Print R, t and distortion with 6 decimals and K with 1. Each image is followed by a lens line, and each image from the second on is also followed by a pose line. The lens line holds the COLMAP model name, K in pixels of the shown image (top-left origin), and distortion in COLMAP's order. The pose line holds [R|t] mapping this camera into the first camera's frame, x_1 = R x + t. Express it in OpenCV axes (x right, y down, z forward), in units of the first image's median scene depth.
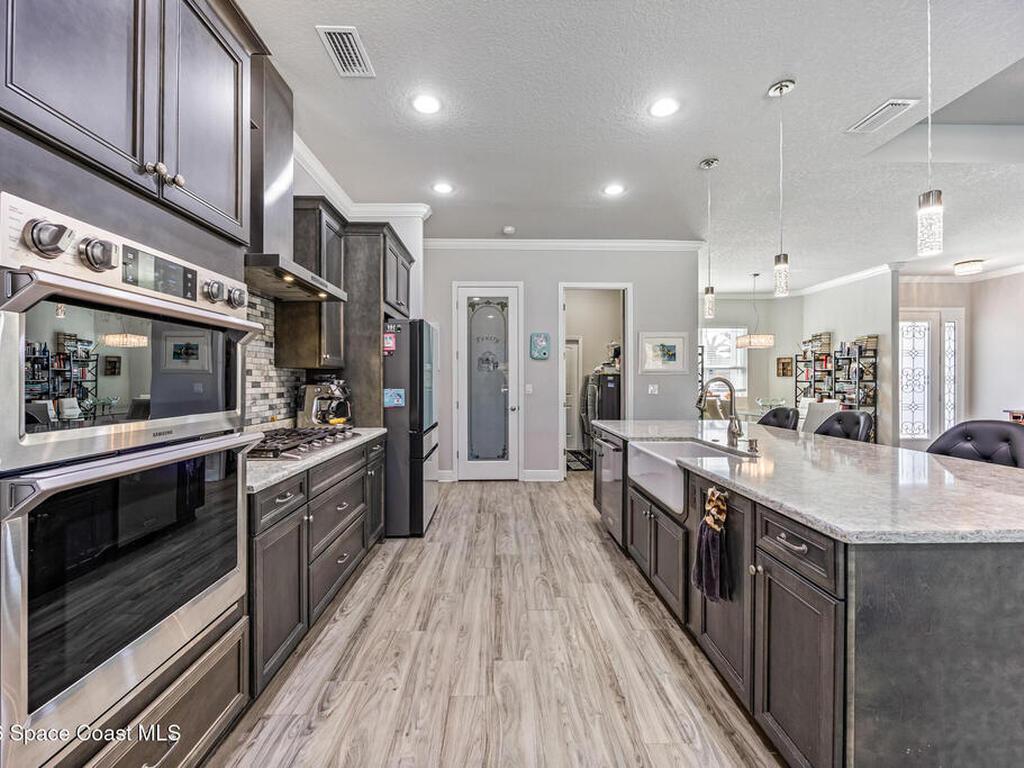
lens RADIAL K [[440.4, 0, 508.9], [0, 440.4, 381.2], [0, 0, 1]] dist [0.003930, -0.000490]
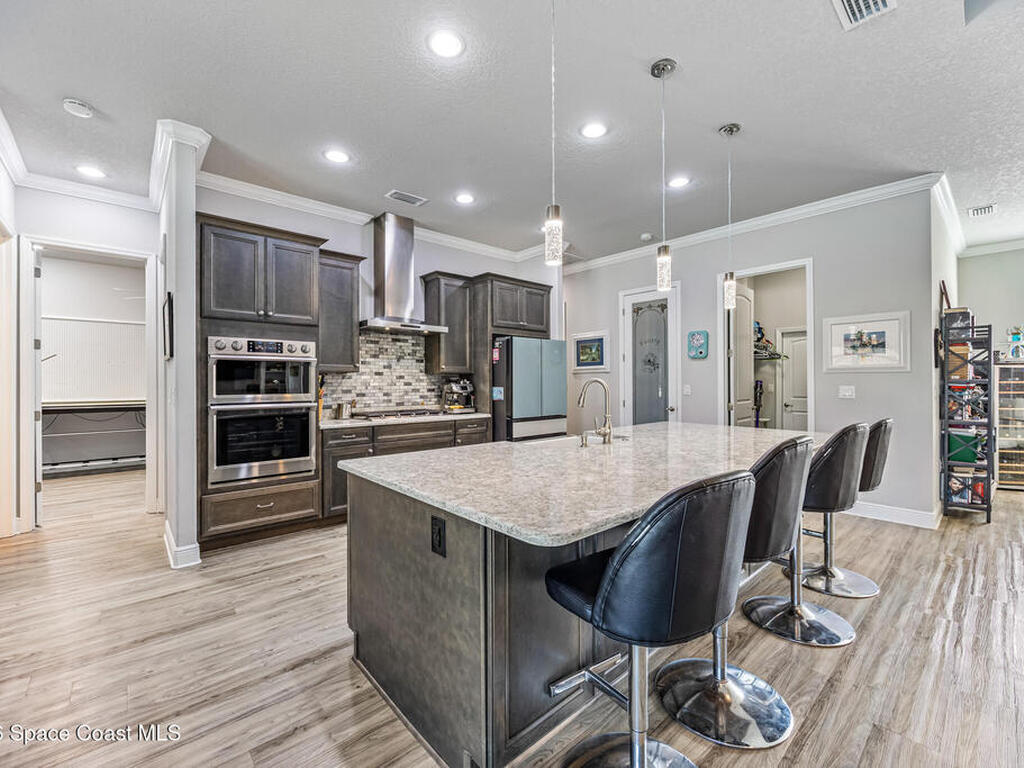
lens RADIAL K [[440.4, 0, 505.7], [0, 440.4, 379.7], [0, 0, 1]] dist [0.003930, -0.000490]
pose [[0.647182, -0.004438, -0.762322, 0.832092], [0.001958, 0.999989, -0.004159, -0.001046], [0.762333, 0.001199, 0.647184, 0.101739]]
